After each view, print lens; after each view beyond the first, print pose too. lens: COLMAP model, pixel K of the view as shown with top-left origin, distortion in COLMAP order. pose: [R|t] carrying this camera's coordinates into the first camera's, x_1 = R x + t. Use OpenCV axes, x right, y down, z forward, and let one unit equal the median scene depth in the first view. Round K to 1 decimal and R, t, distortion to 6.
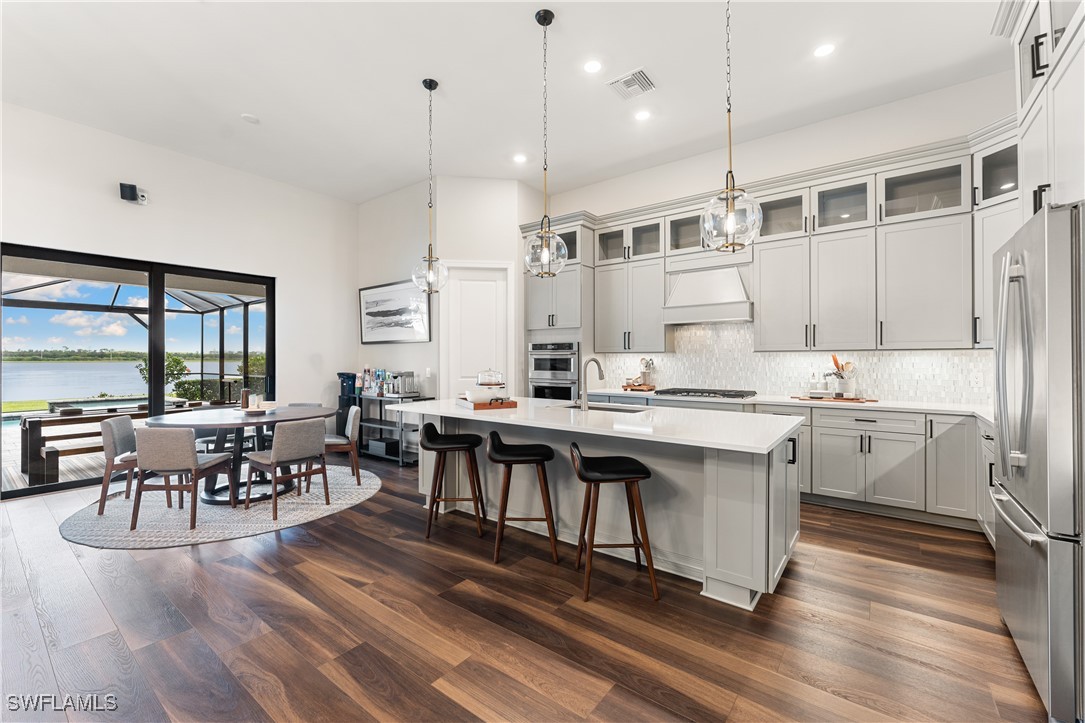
lens RADIAL K [[437.8, 0, 531.5], [0, 437.8, 356.5], [0, 0, 1]] dist [0.000982, 0.000458]
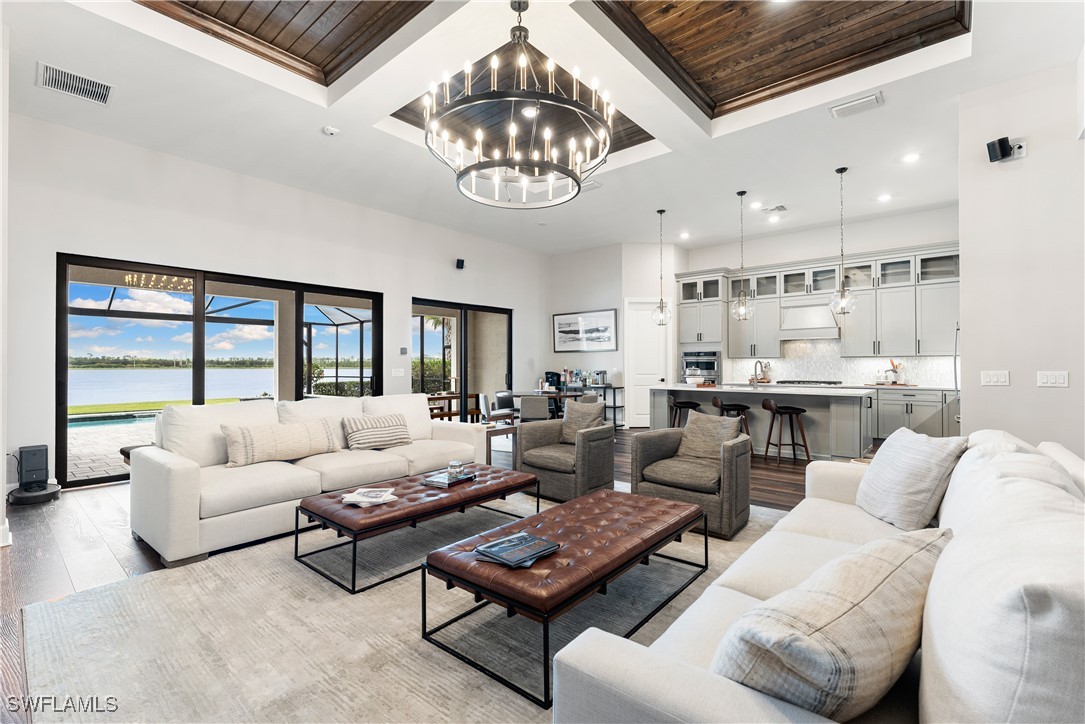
lens RADIAL K [[466.4, 0, 537.2], [0, 466.4, 360.4], [0, 0, 1]] dist [0.001826, -0.000063]
pose [[0.998574, -0.000344, -0.053384, -0.451815], [-0.000018, 0.999977, -0.006797, 0.010572], [0.053385, 0.006788, 0.998551, -0.682135]]
